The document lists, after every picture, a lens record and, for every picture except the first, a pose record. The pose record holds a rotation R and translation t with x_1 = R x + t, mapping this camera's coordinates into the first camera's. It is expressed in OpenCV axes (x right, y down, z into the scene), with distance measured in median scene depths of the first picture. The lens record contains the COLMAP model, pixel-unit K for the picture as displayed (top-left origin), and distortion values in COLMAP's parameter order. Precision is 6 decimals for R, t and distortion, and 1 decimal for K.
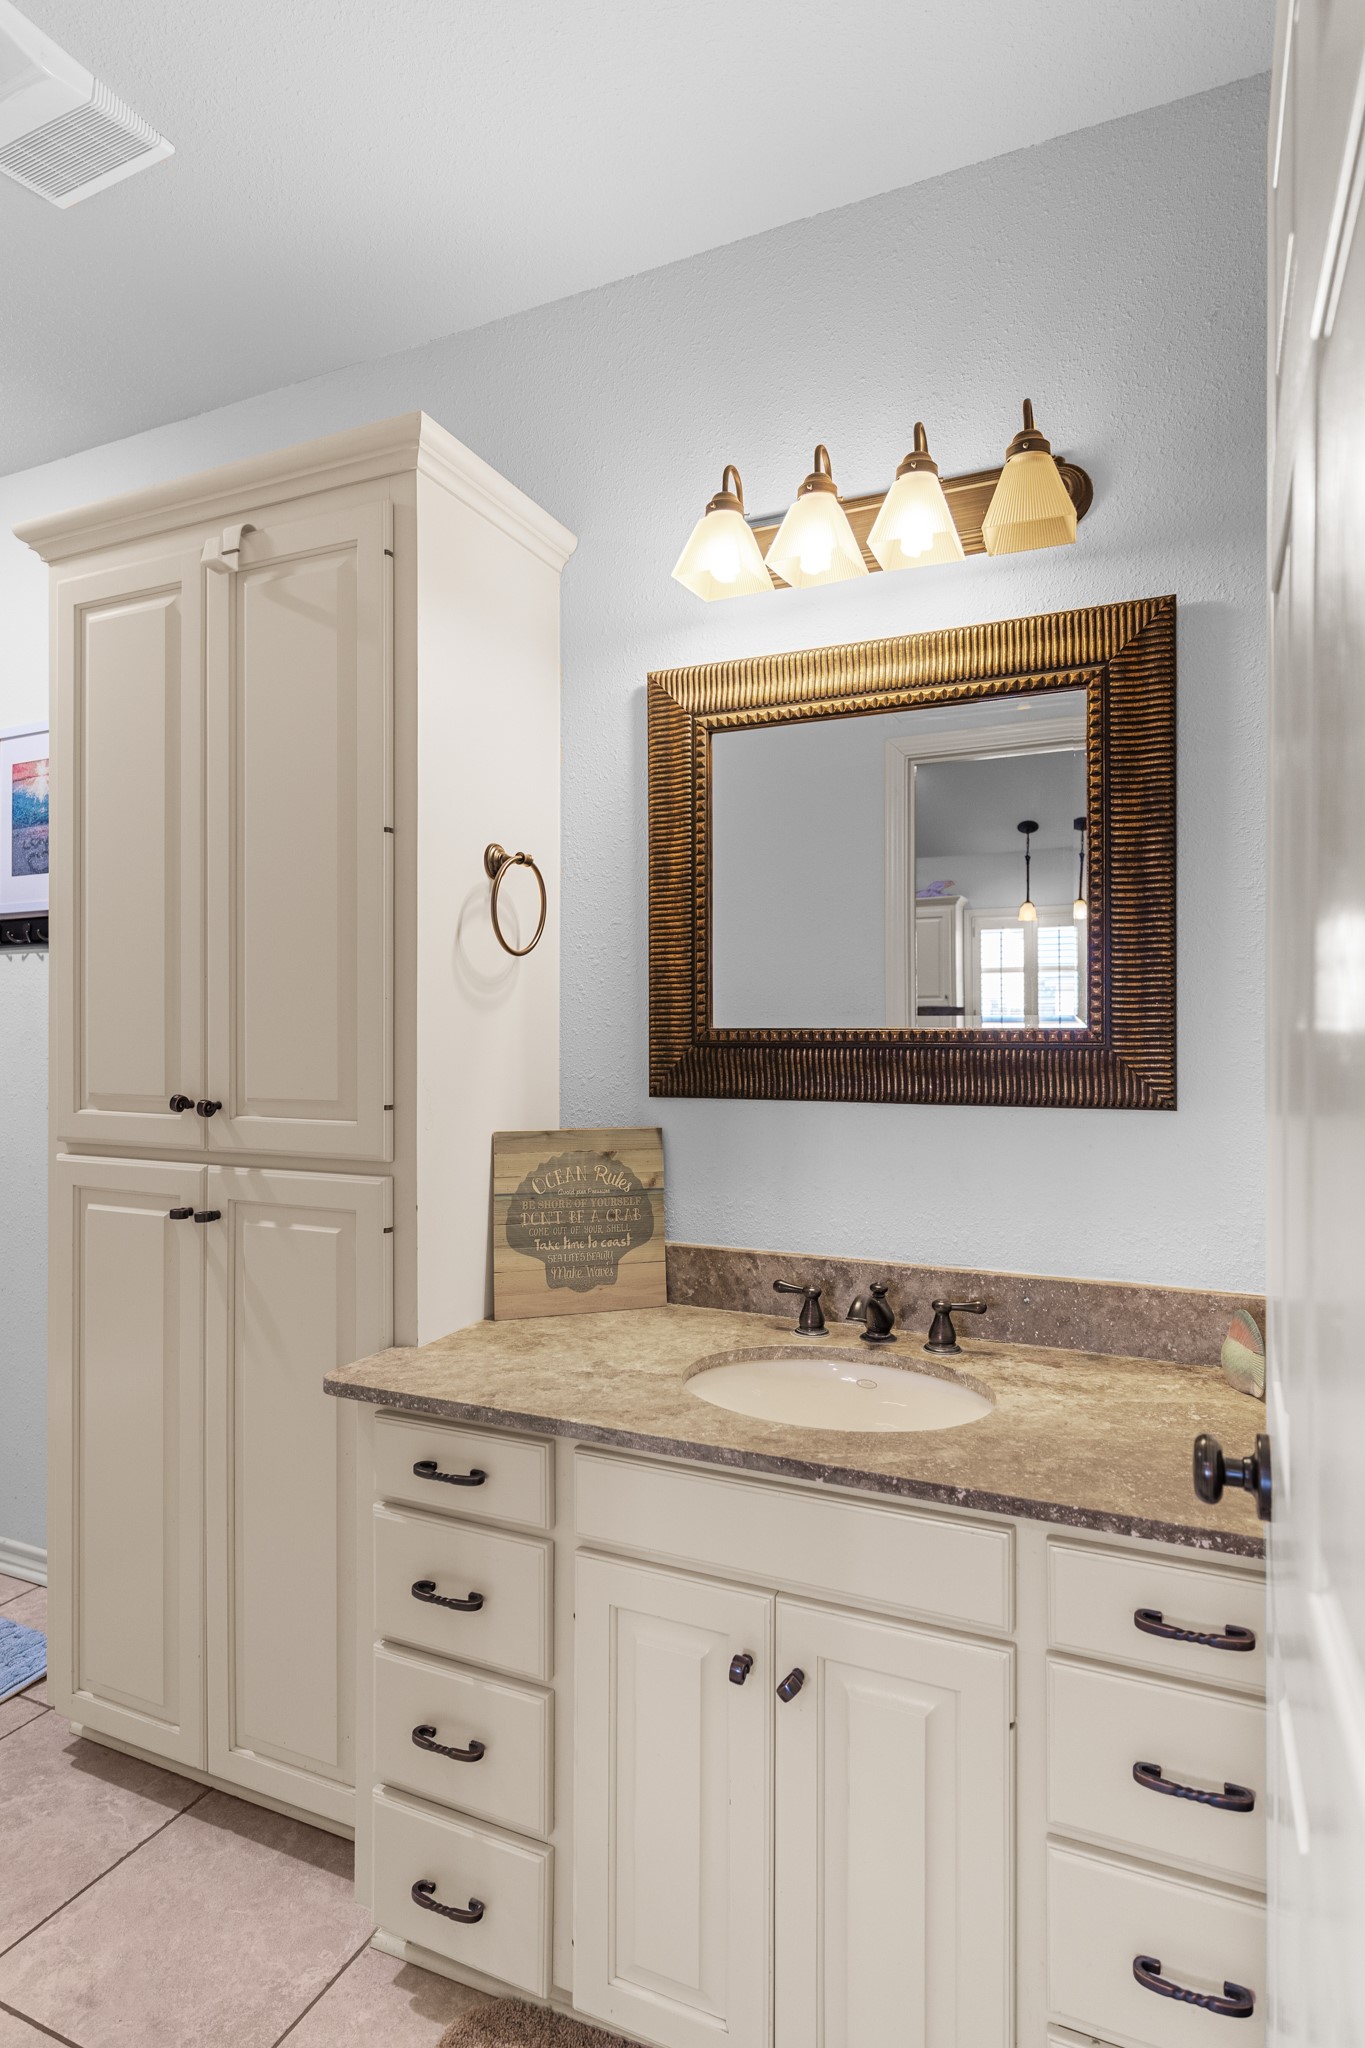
lens RADIAL K [[1110.8, 0, 678.3], [0, 1110.8, 1017.3], [0, 0, 1]] dist [-0.005148, 0.004677]
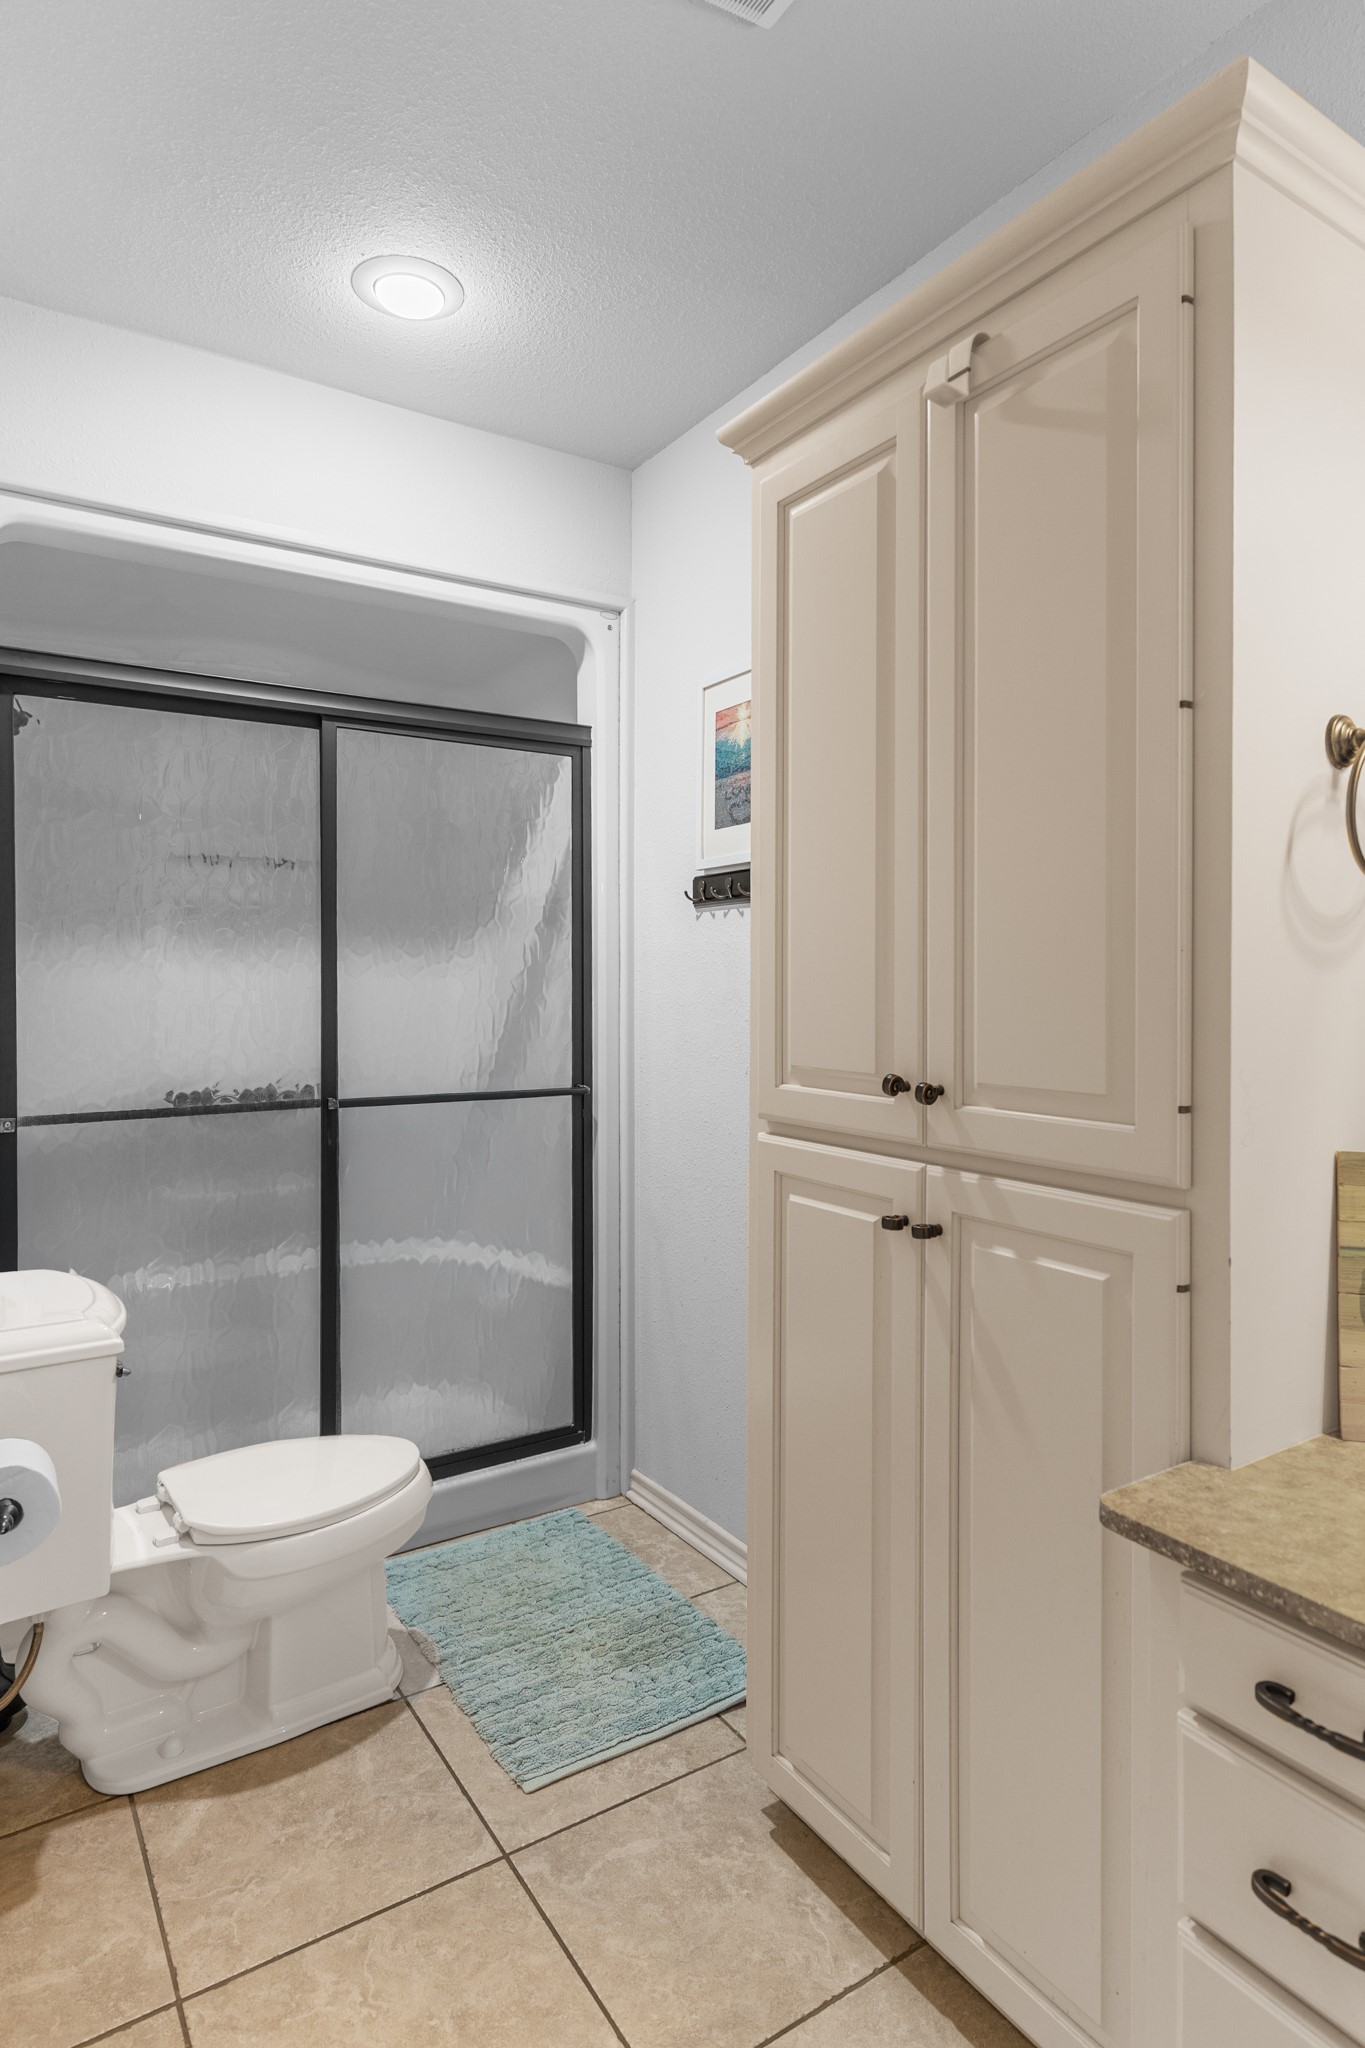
lens RADIAL K [[1110.8, 0, 682.6], [0, 1110.8, 1012.6], [0, 0, 1]] dist [-0.005148, 0.004677]
pose [[0.840794, 0.018249, -0.541047, -0.143350], [-0.001637, 0.999513, 0.031170, 0.000369], [0.541353, -0.025322, 0.840414, 0.243053]]
